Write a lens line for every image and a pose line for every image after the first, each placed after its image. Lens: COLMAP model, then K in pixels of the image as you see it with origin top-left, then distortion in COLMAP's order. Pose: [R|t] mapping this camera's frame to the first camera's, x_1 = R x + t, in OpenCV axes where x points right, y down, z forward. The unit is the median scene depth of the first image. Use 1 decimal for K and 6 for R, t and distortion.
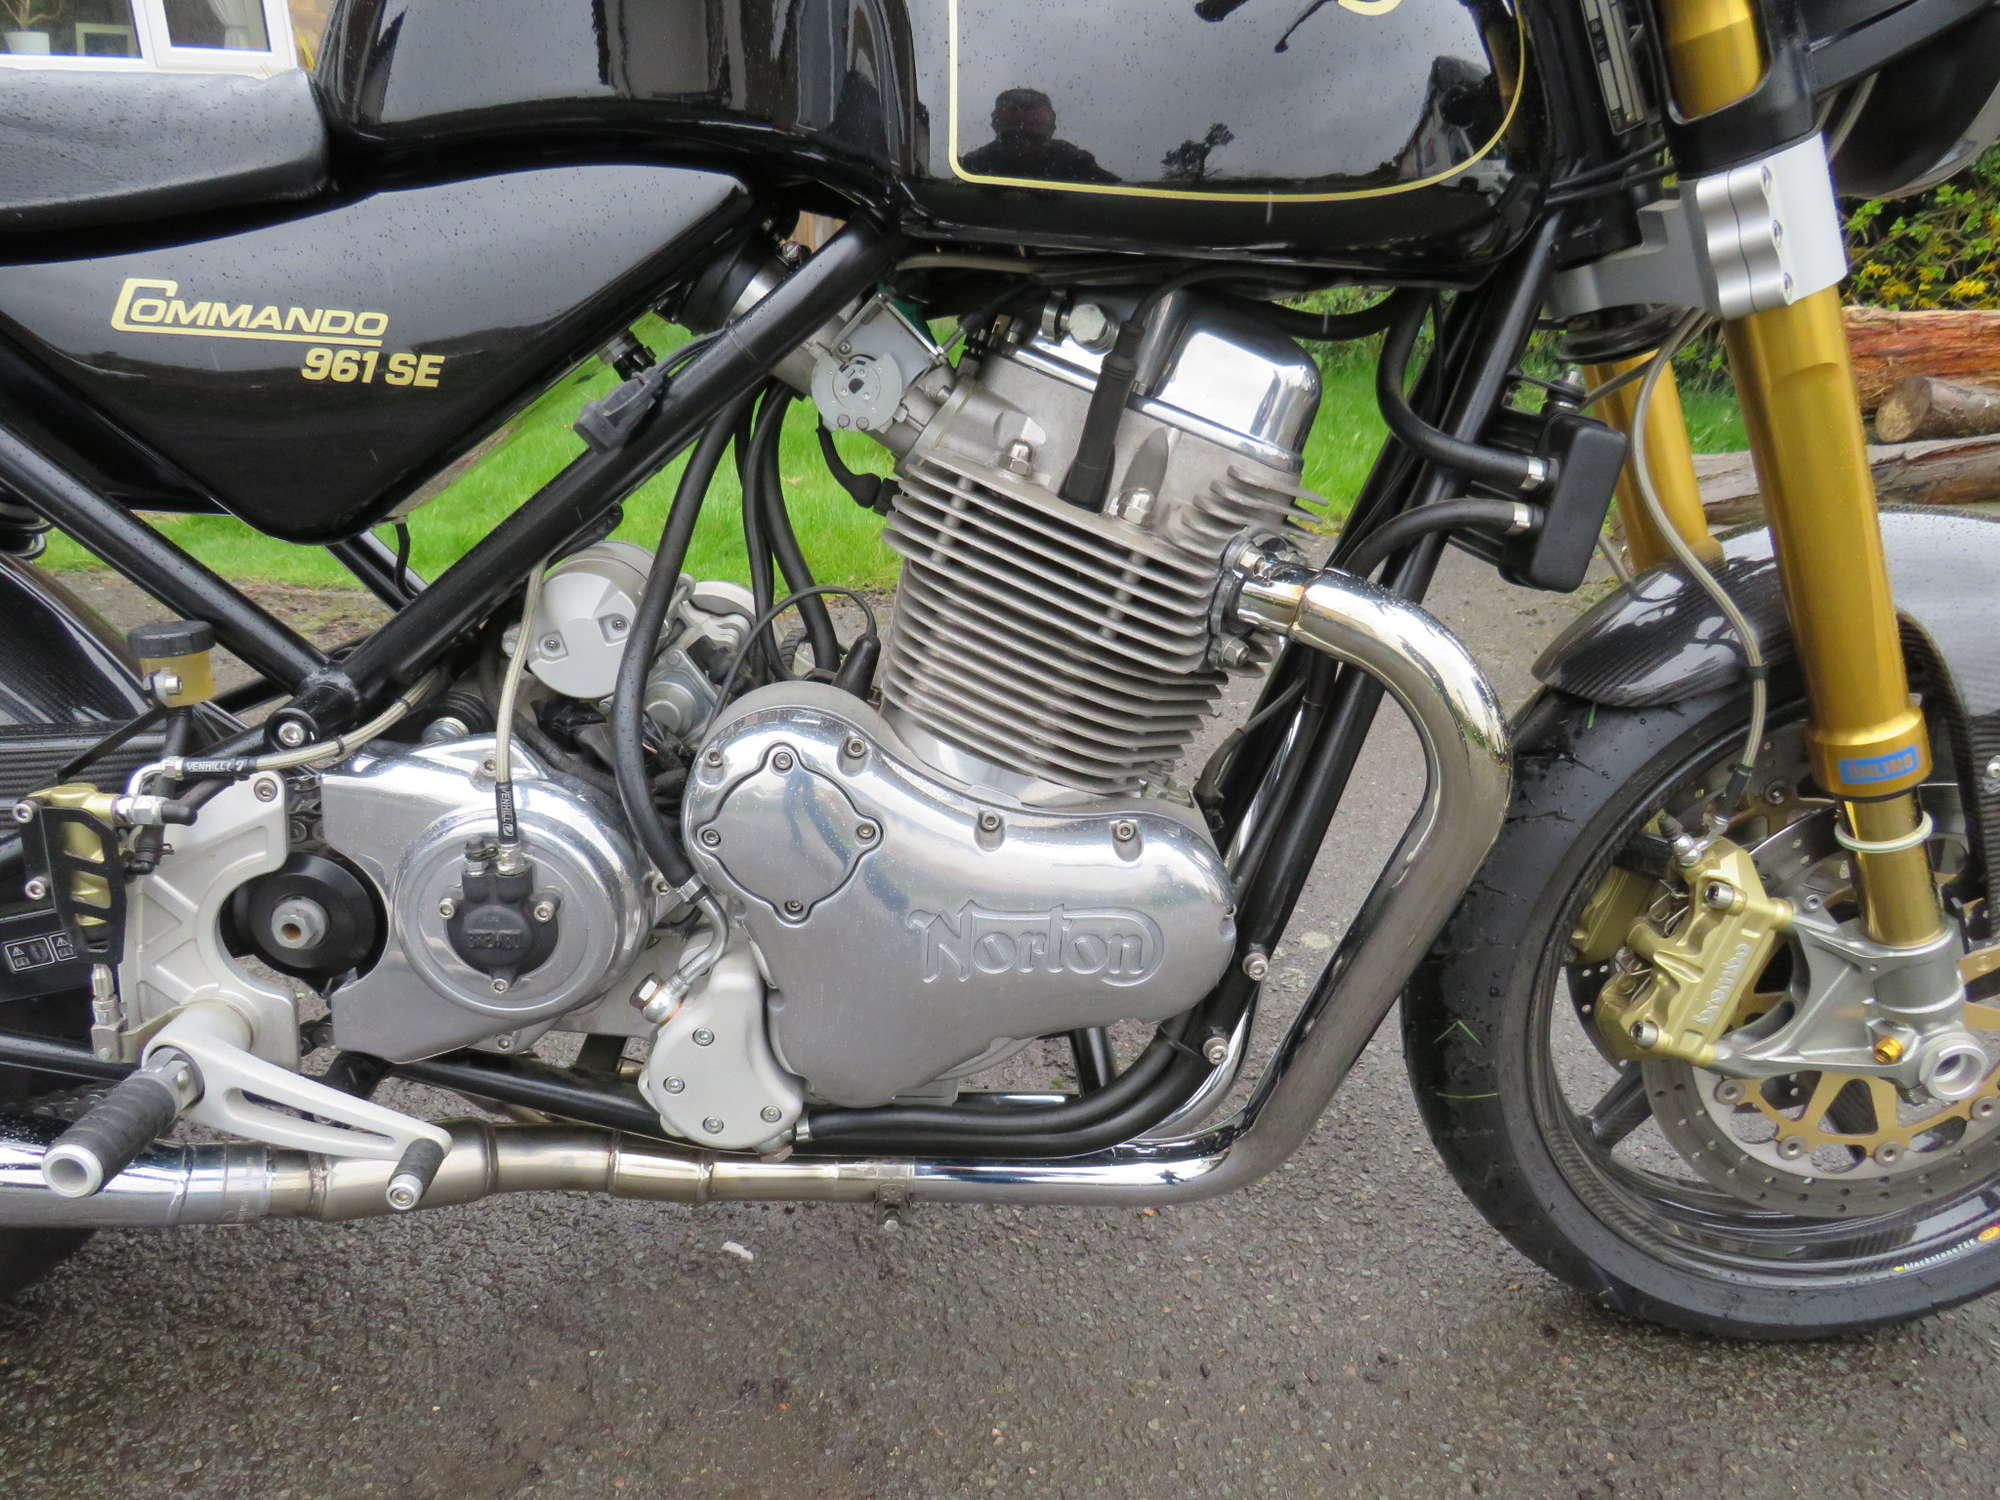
lens RADIAL K [[1395.9, 0, 1000.0], [0, 1395.9, 750.0], [0, 0, 1]] dist [-0.028752, -0.002961]
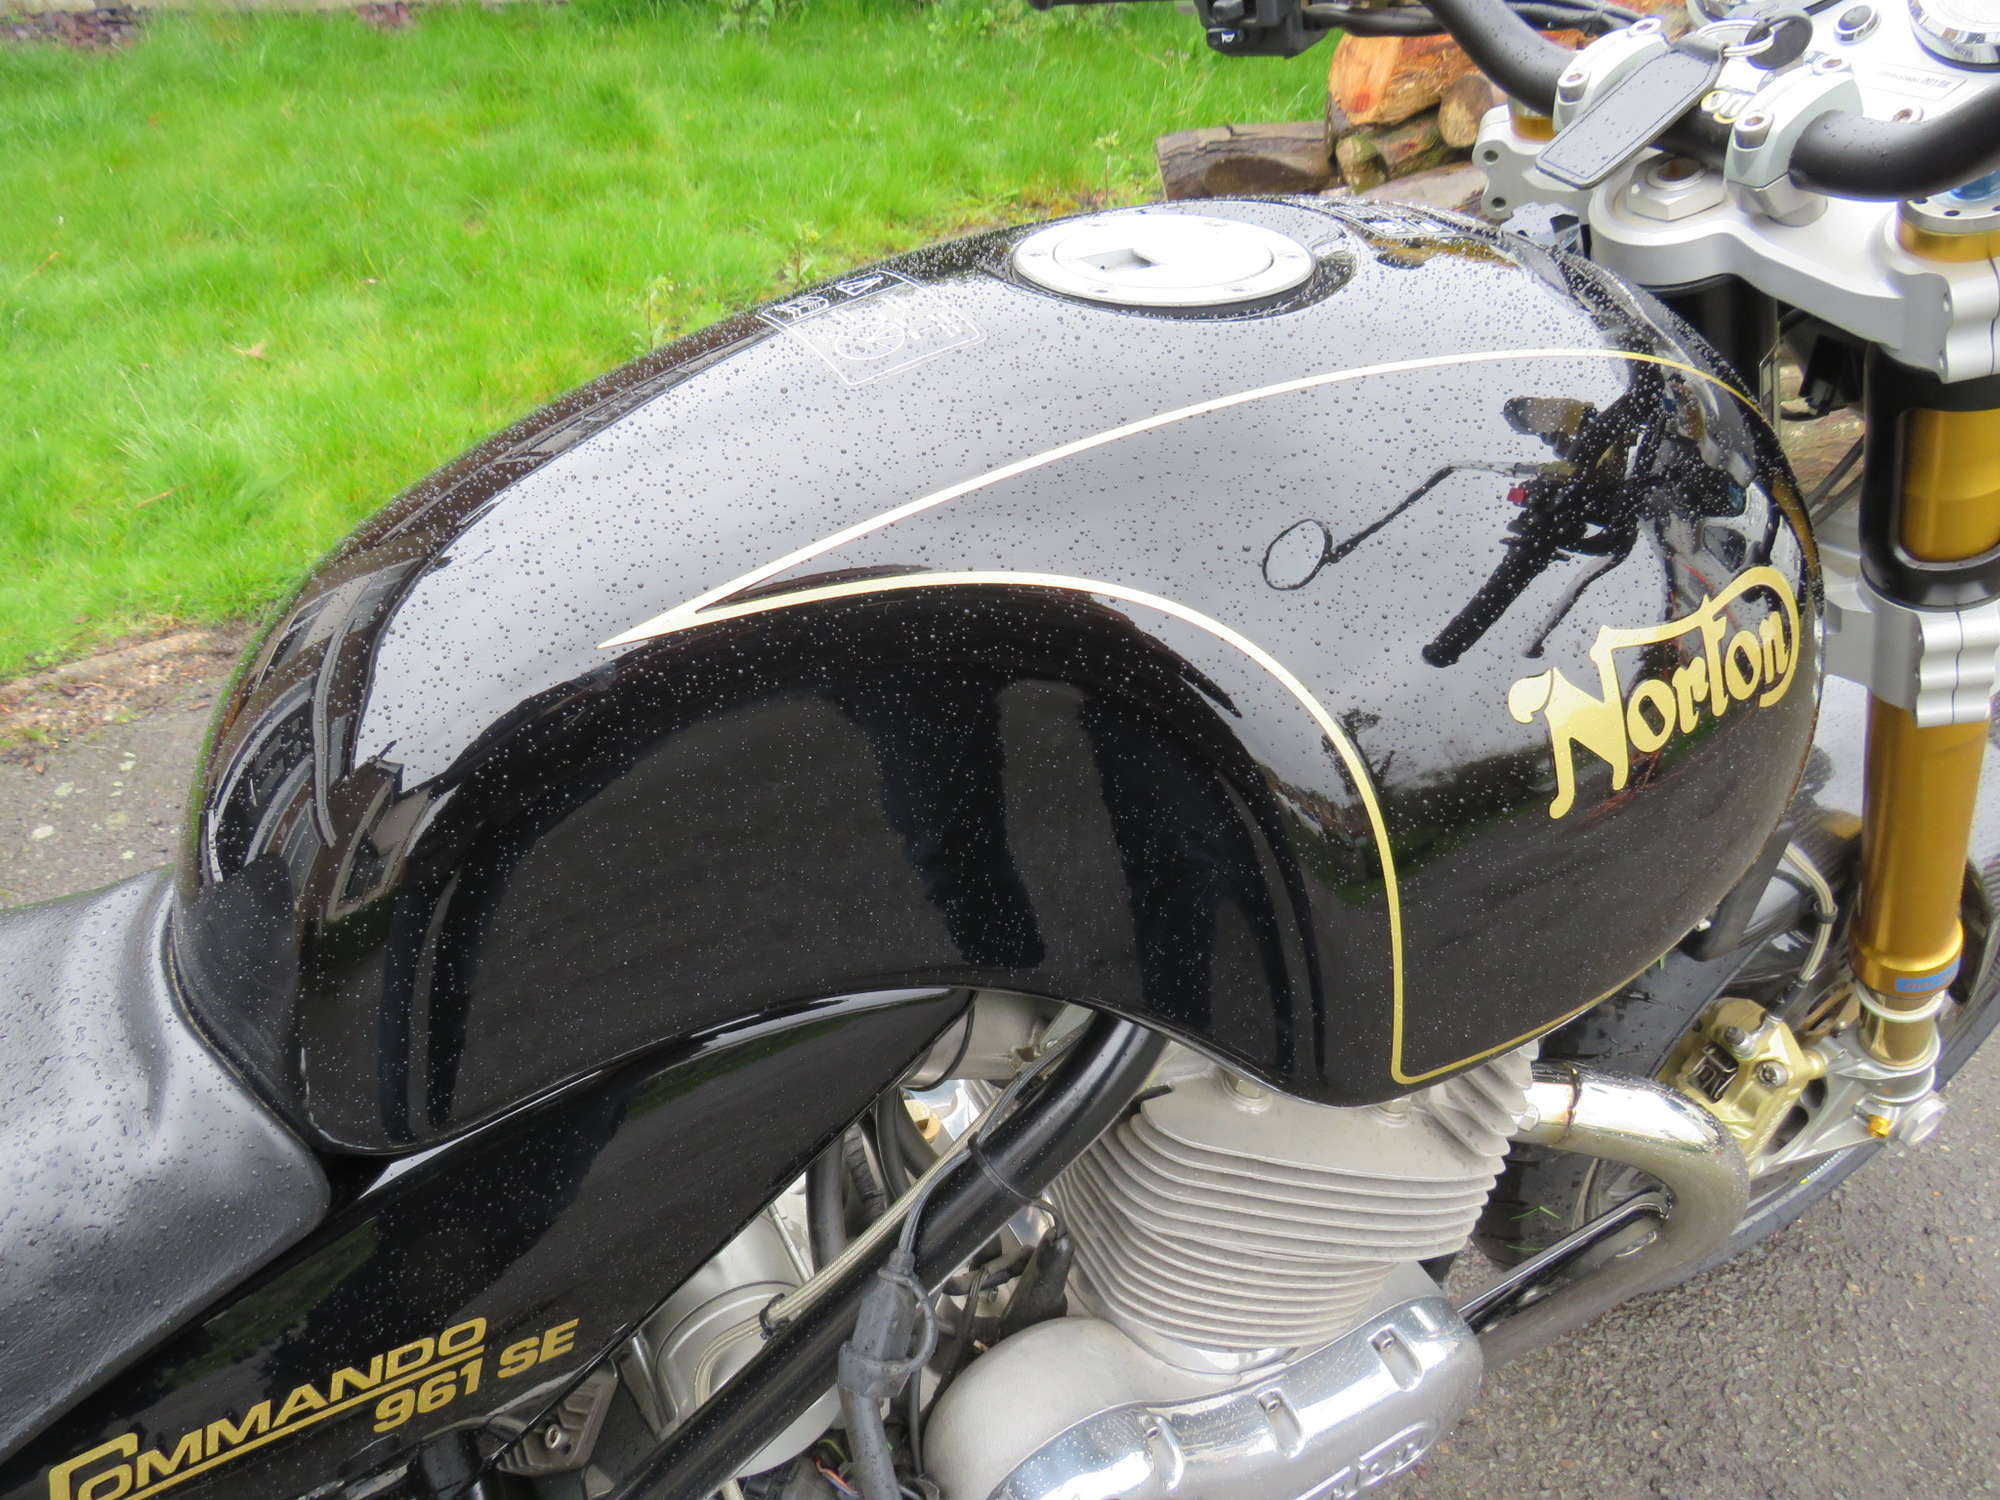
lens RADIAL K [[1395.9, 0, 1000.0], [0, 1395.9, 750.0], [0, 0, 1]] dist [-0.028752, -0.002961]
pose [[0.905820, -0.301656, 0.297480, -0.289449], [0.205237, 0.926711, 0.314778, -0.627679], [-0.370632, -0.224078, 0.901344, 0.322116]]
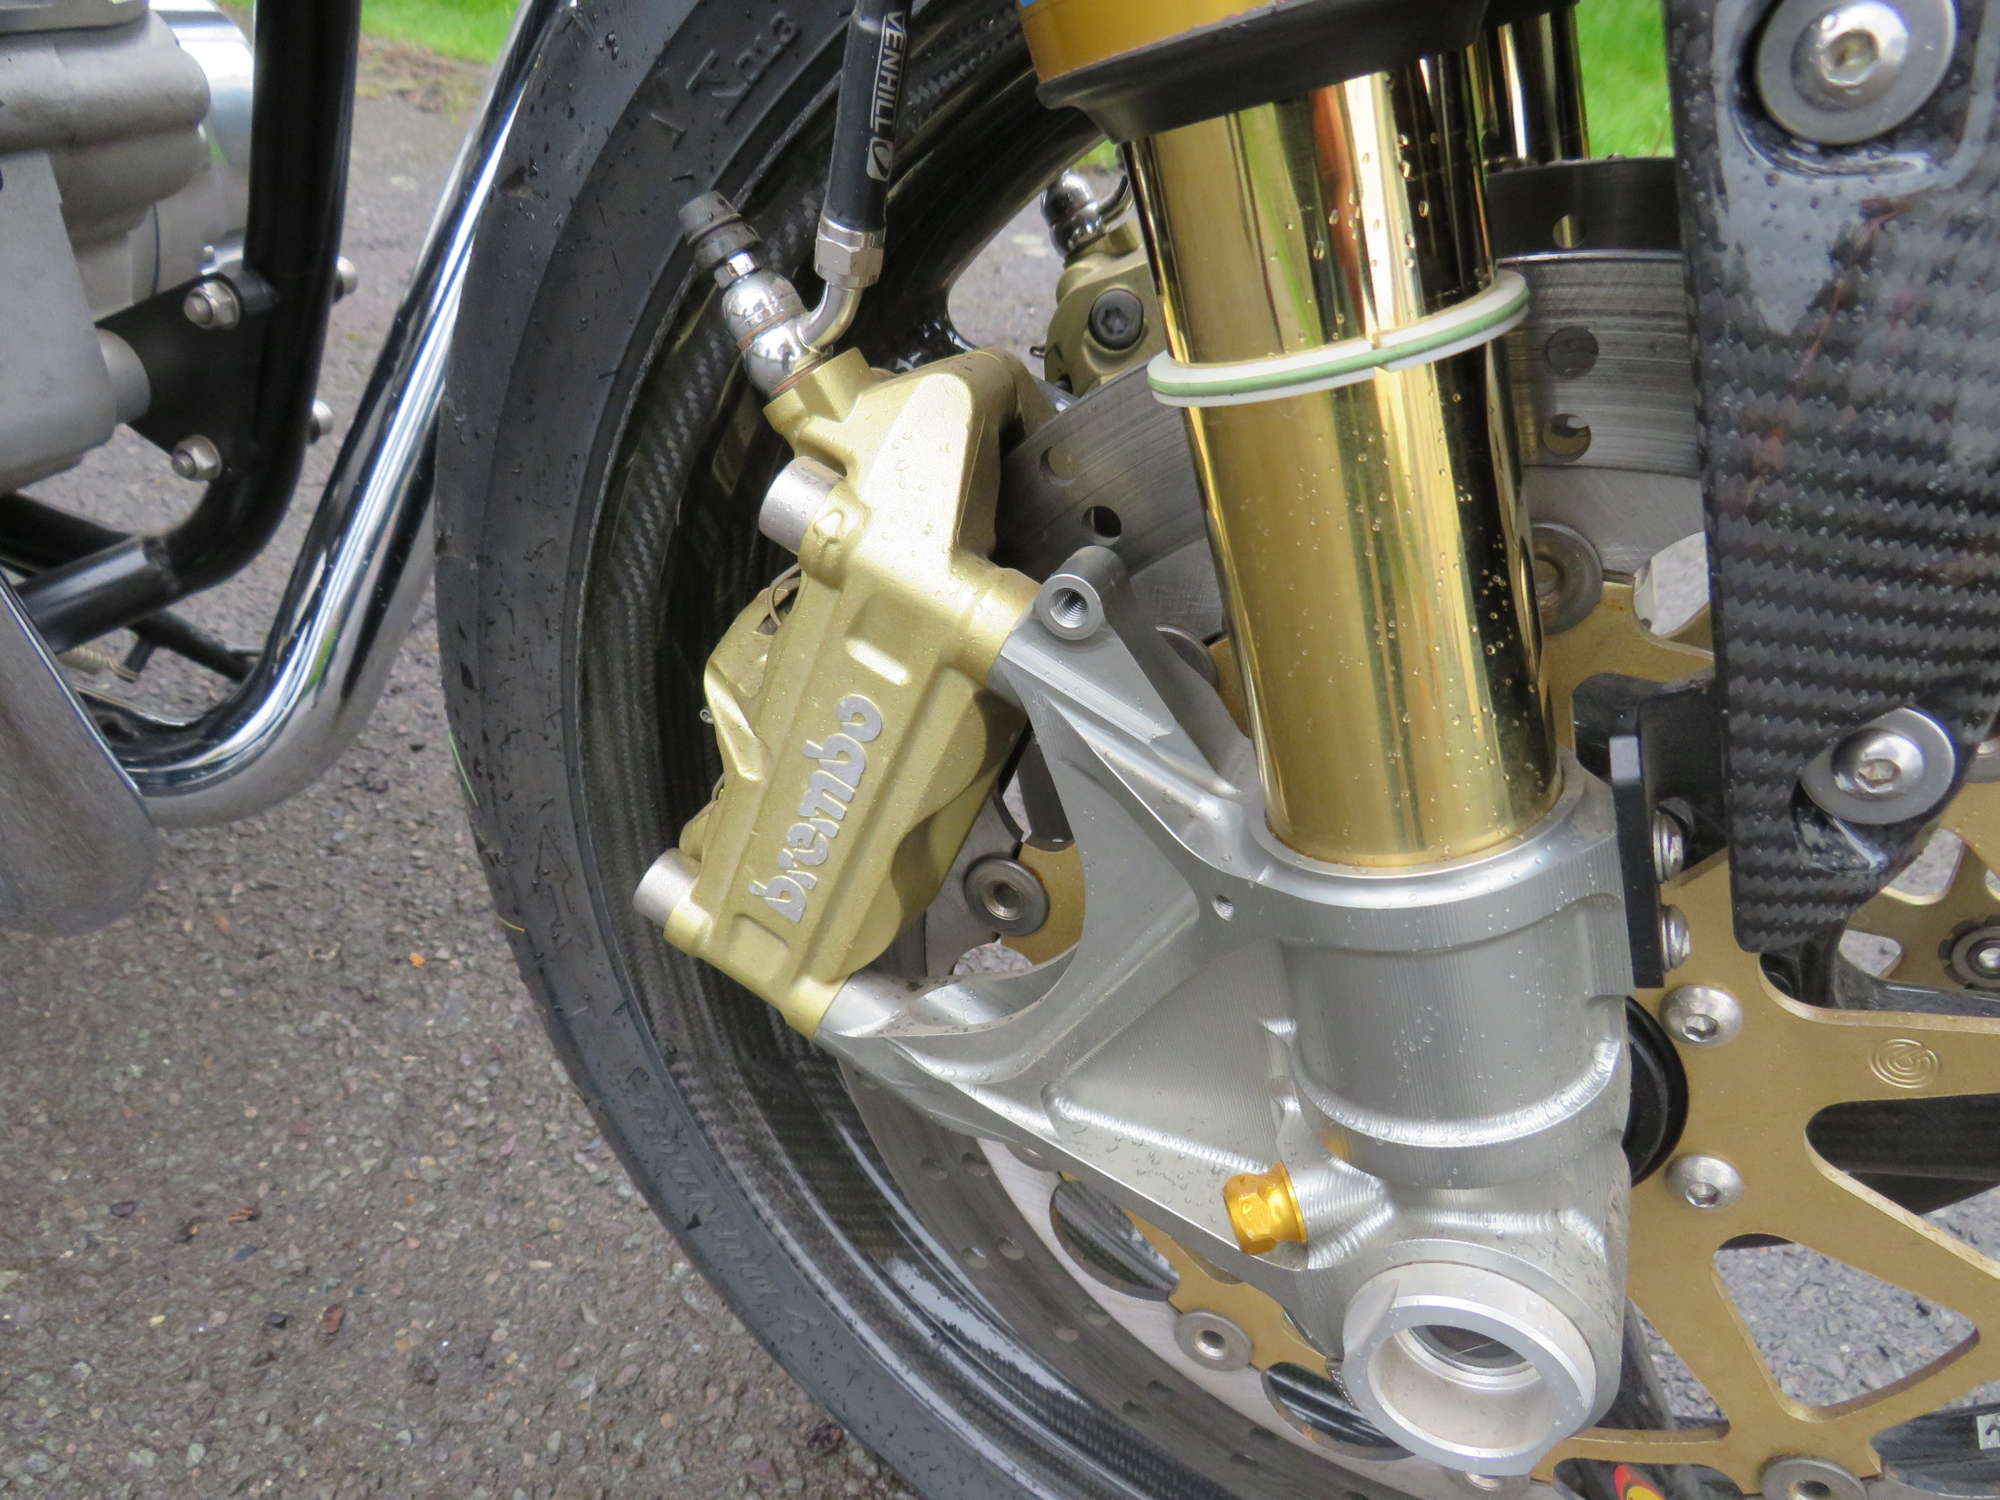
lens RADIAL K [[1402.7, 0, 998.2], [0, 1402.7, 735.6], [0, 0, 1]] dist [-0.024767, -0.007098]
pose [[0.908848, 0.273934, -0.314573, 0.686436], [-0.211663, 0.952698, 0.218095, 0.081862], [0.359437, -0.131632, 0.923839, 0.766001]]
